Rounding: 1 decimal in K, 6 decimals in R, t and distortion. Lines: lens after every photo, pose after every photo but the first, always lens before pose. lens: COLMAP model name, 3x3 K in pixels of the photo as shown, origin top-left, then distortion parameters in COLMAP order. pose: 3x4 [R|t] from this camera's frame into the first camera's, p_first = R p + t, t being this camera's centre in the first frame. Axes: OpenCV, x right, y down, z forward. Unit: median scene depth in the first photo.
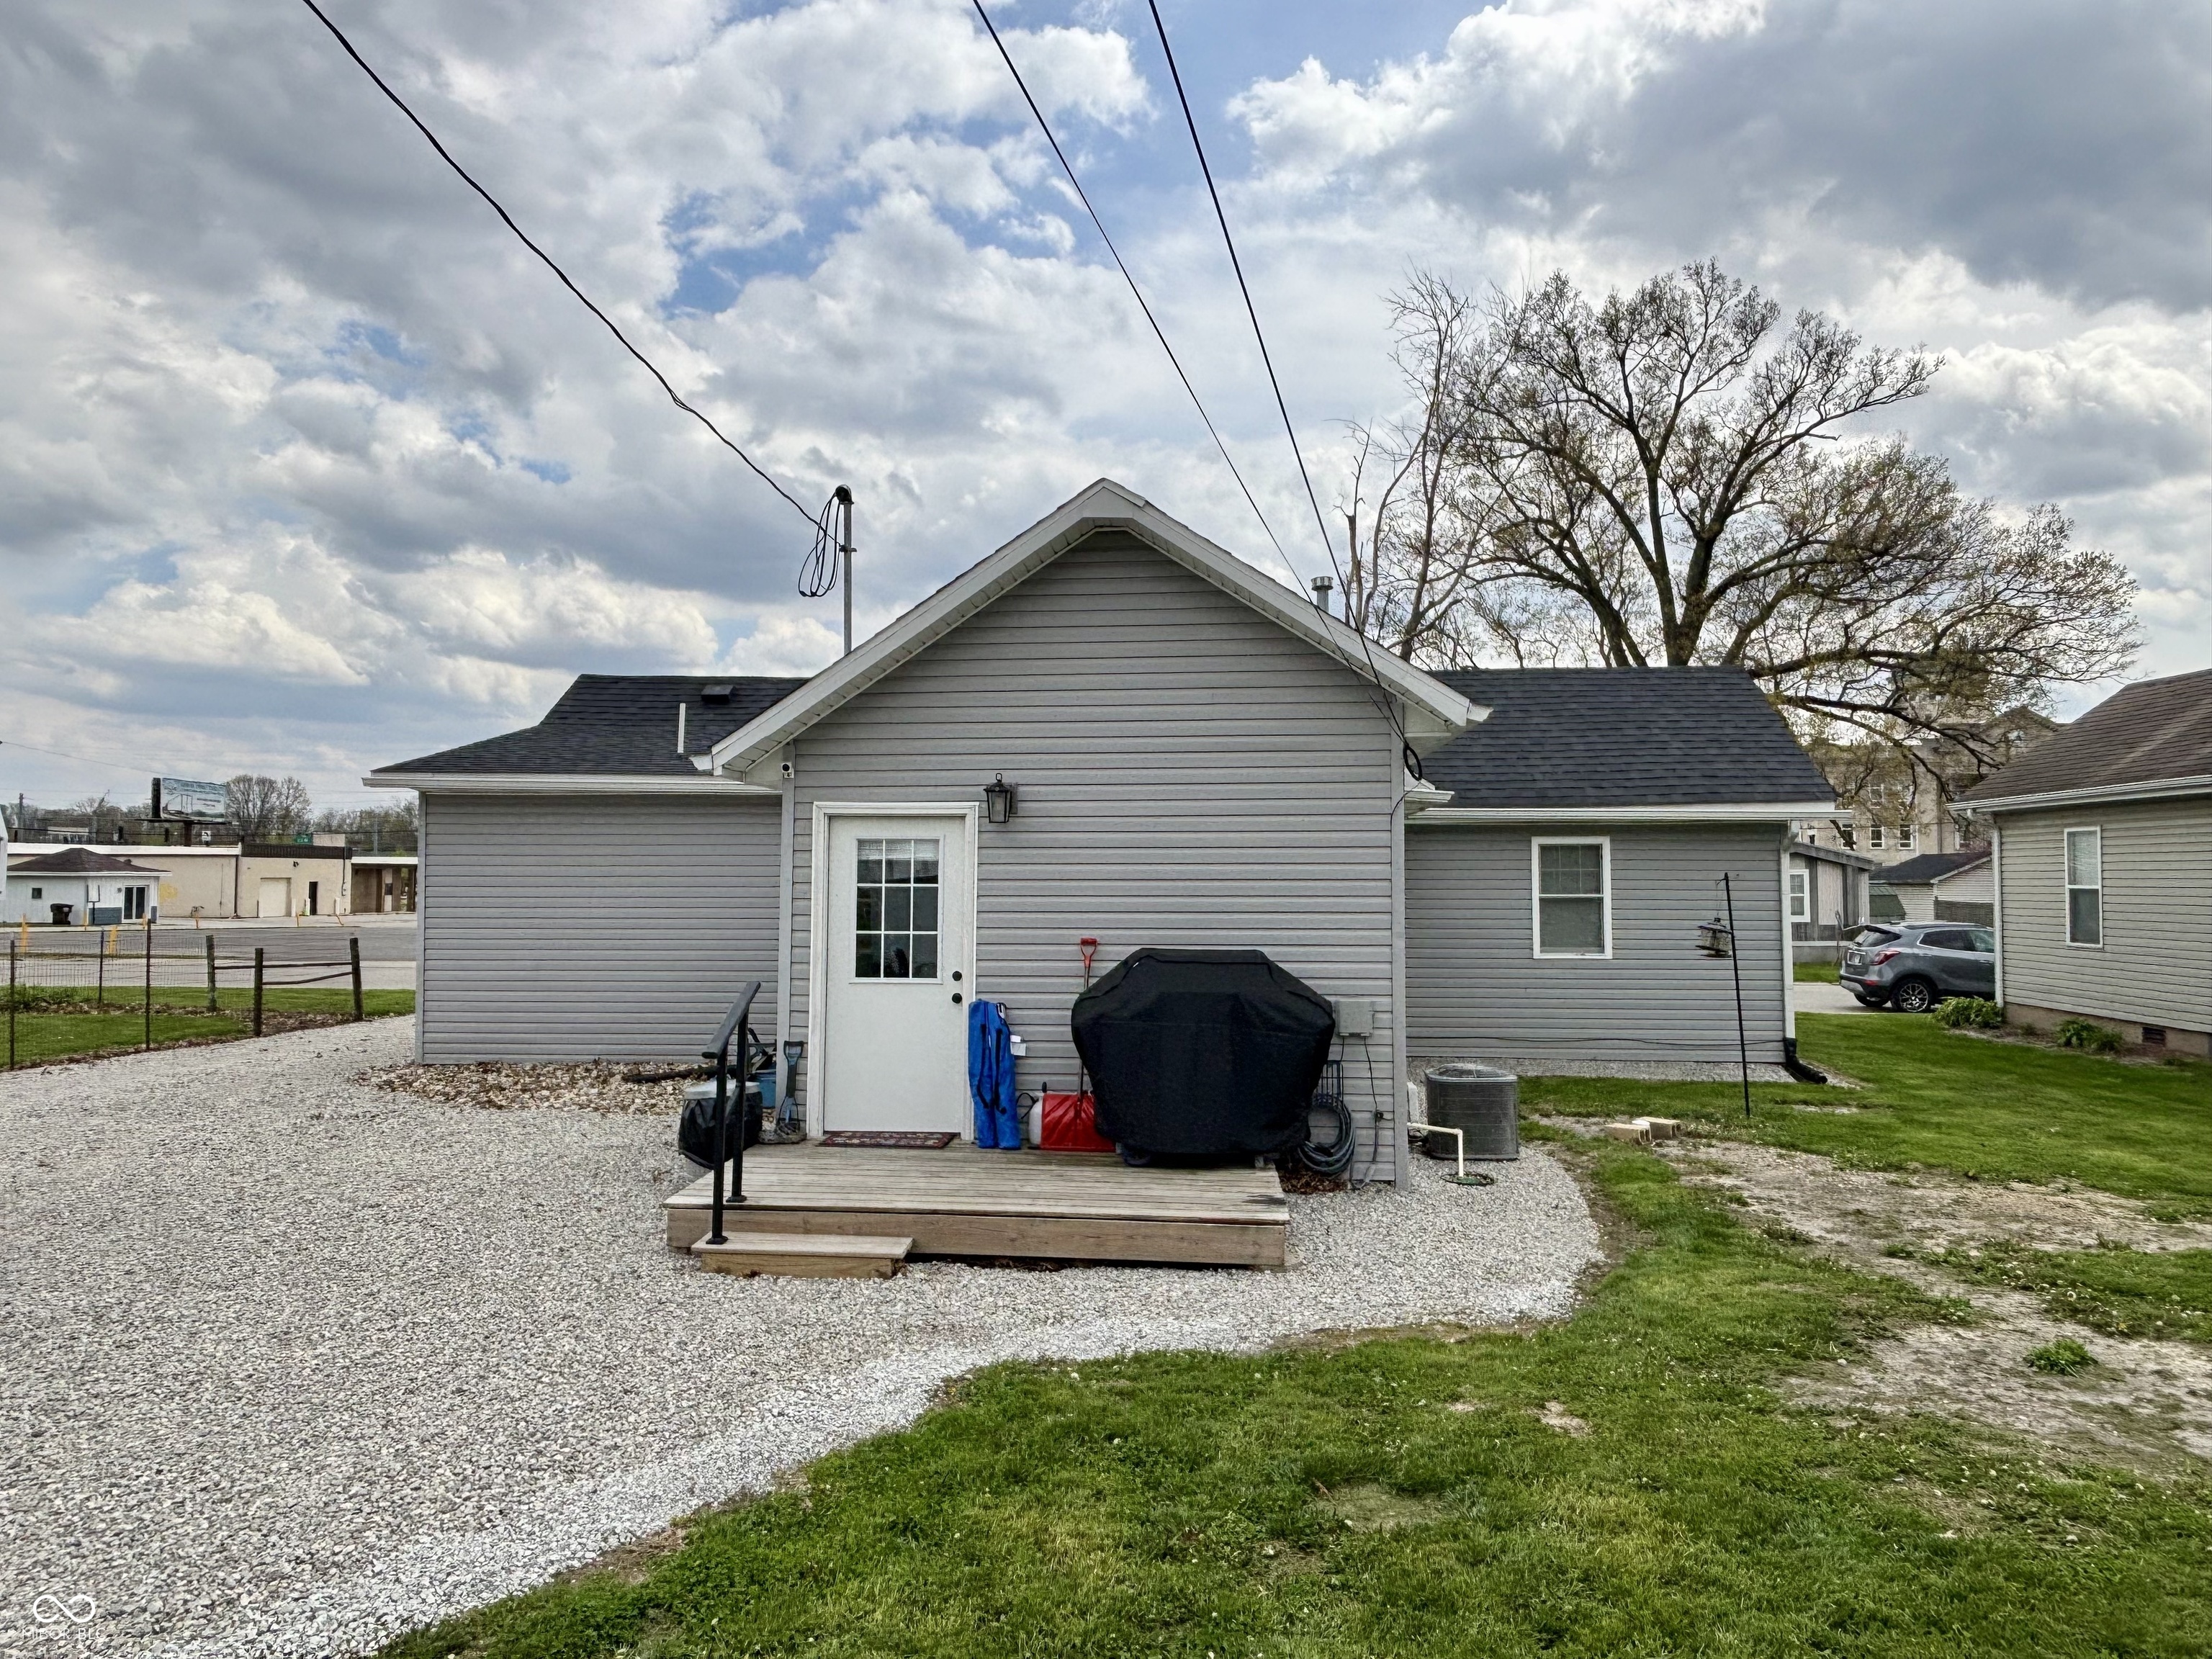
lens RADIAL K [[1447.8, 0, 1106.0], [0, 1447.8, 829.5], [0, 0, 1]] dist [0.038325, 0.000756]
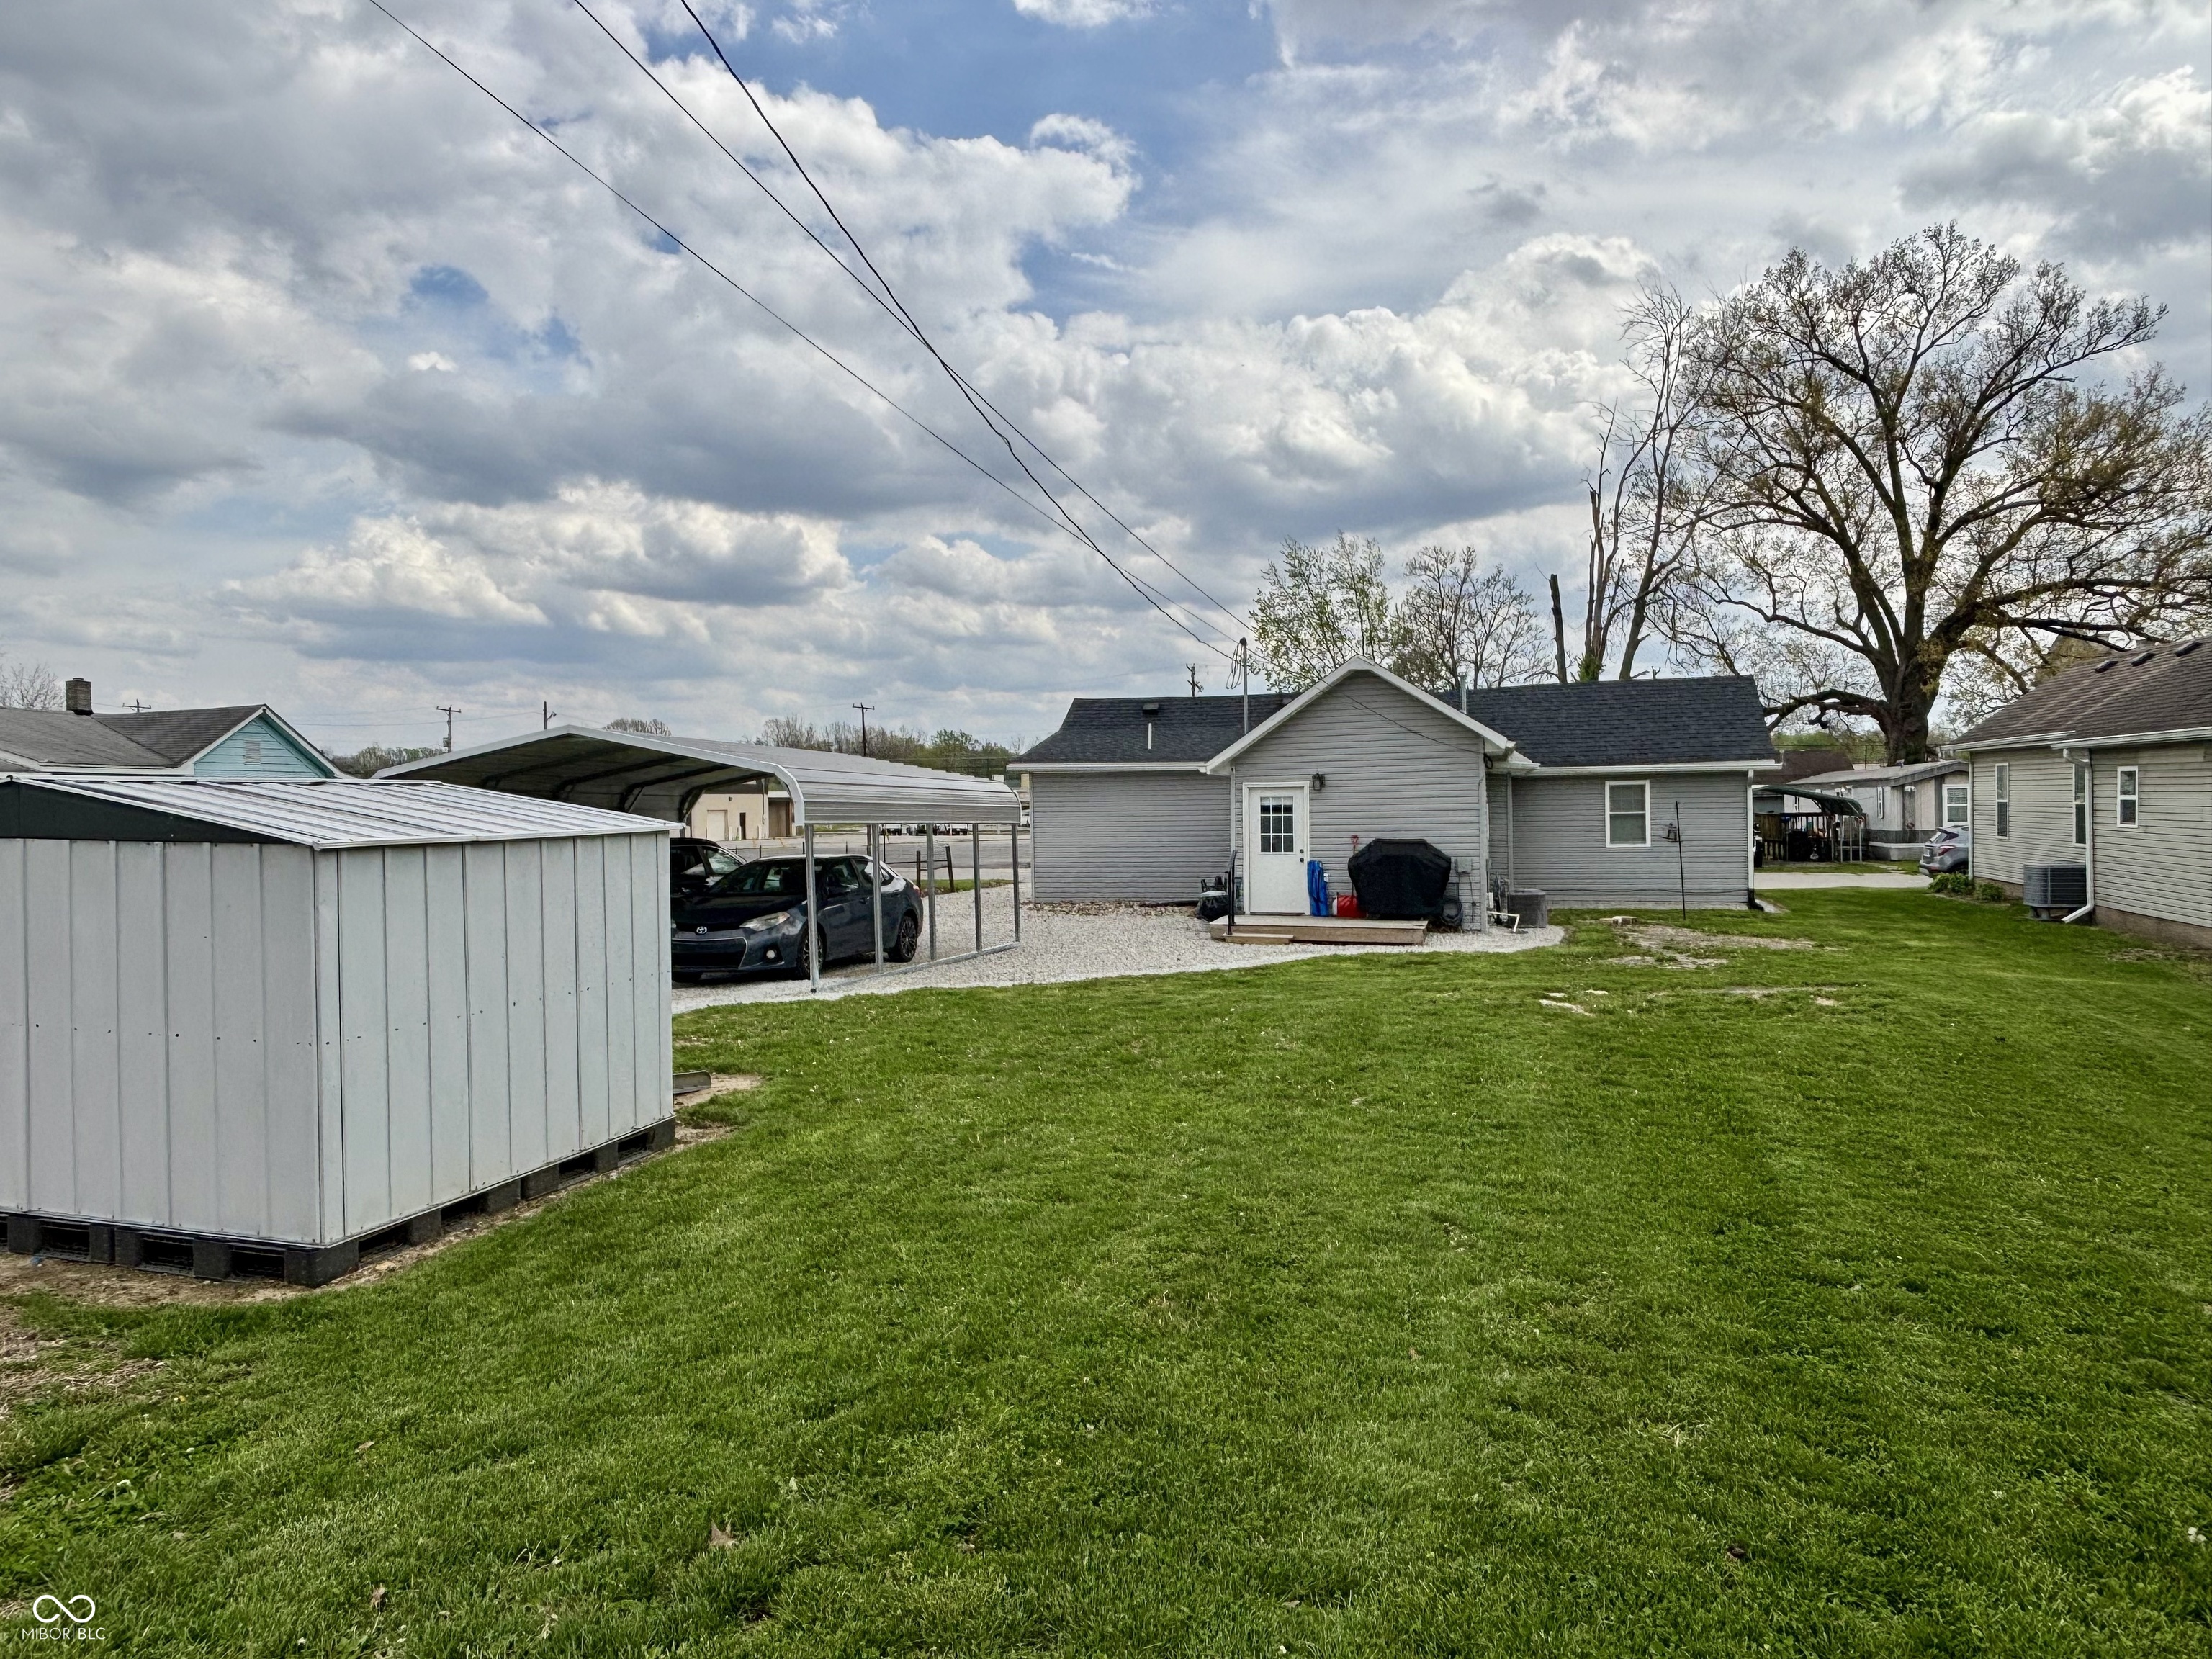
lens RADIAL K [[1447.8, 0, 1106.0], [0, 1447.8, 829.5], [0, 0, 1]] dist [0.038325, 0.000756]
pose [[0.980157, -0.014152, -0.197715, 0.037427], [0.025060, 0.998292, 0.052781, -0.046873], [0.196630, -0.056689, 0.978837, -0.924908]]
